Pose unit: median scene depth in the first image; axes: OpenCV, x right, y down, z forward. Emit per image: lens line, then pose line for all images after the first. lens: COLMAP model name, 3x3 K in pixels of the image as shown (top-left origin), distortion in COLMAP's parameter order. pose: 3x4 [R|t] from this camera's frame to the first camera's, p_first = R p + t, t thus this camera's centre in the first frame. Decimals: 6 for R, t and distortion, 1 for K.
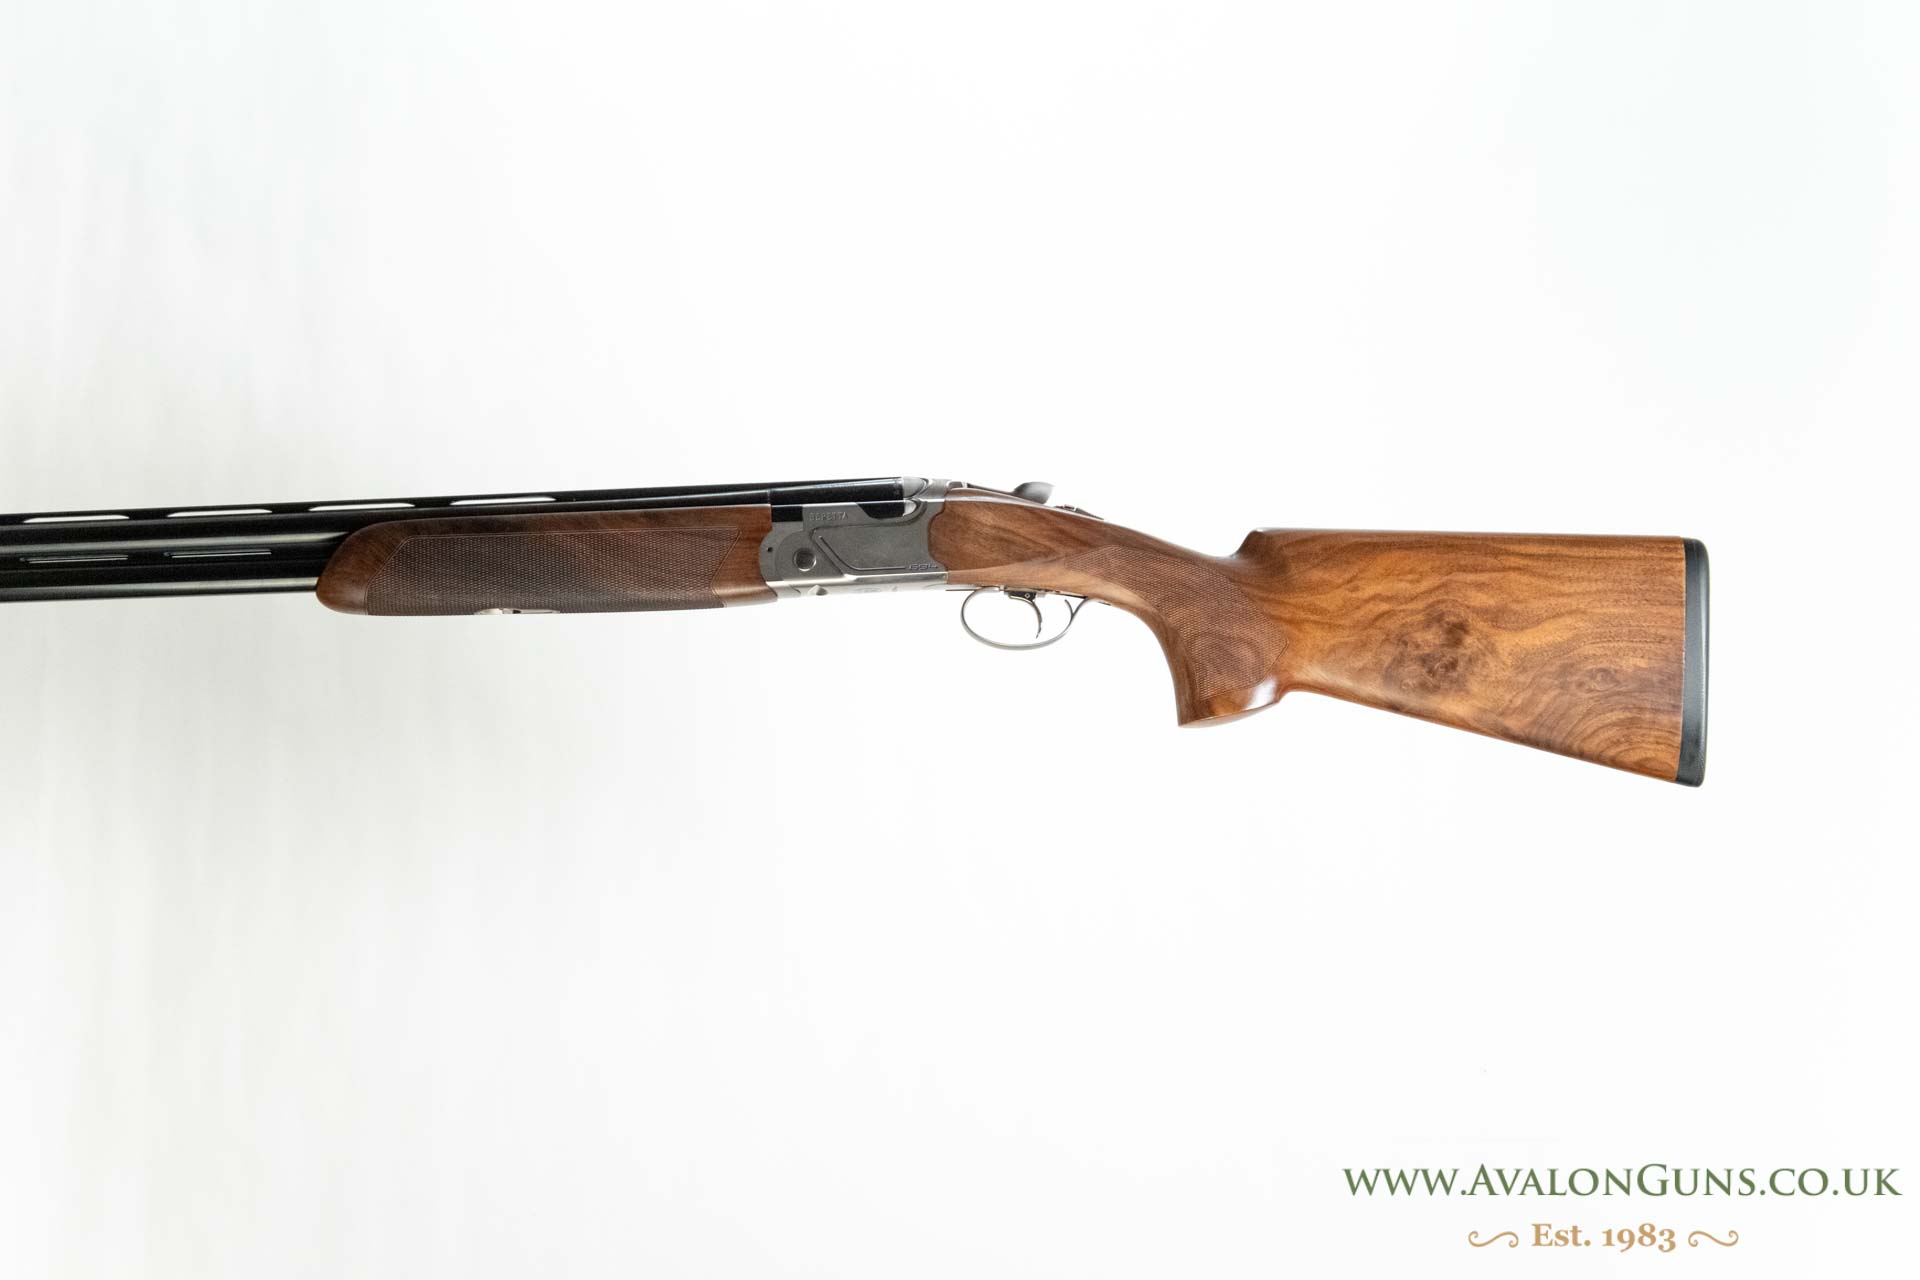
lens RADIAL K [[4911.5, 0, 960.0], [0, 4911.5, 640.0], [0, 0, 1]] dist [0.069519, 0.341279]
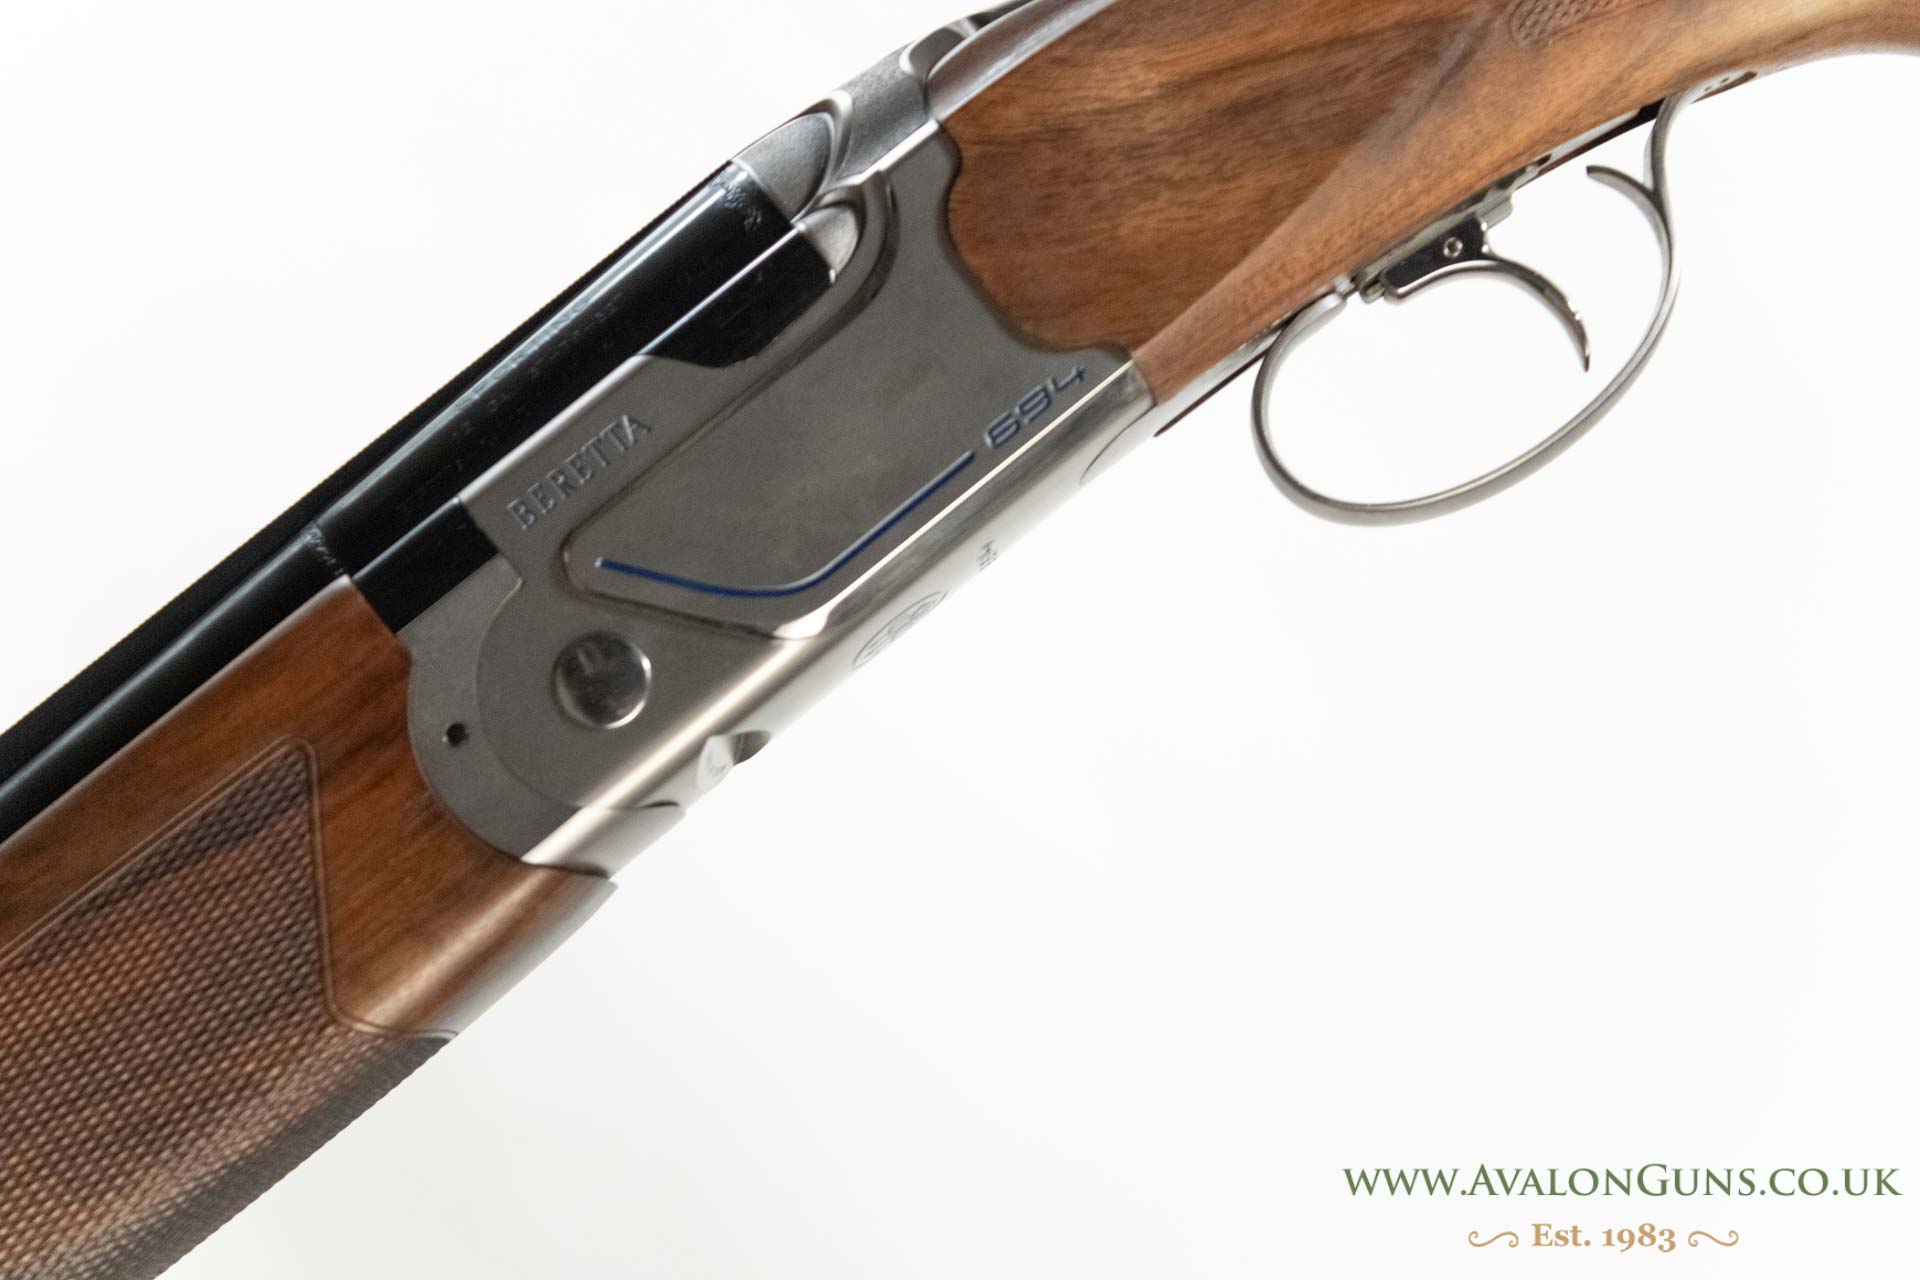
lens RADIAL K [[4911.5, 0, 960.0], [0, 4911.5, 640.0], [0, 0, 1]] dist [0.069519, 0.341279]
pose [[0.808136, -0.588886, -0.011351, -0.014113], [0.588988, 0.807882, 0.020470, -0.012679], [-0.002884, -0.023228, 0.999726, 0.765725]]
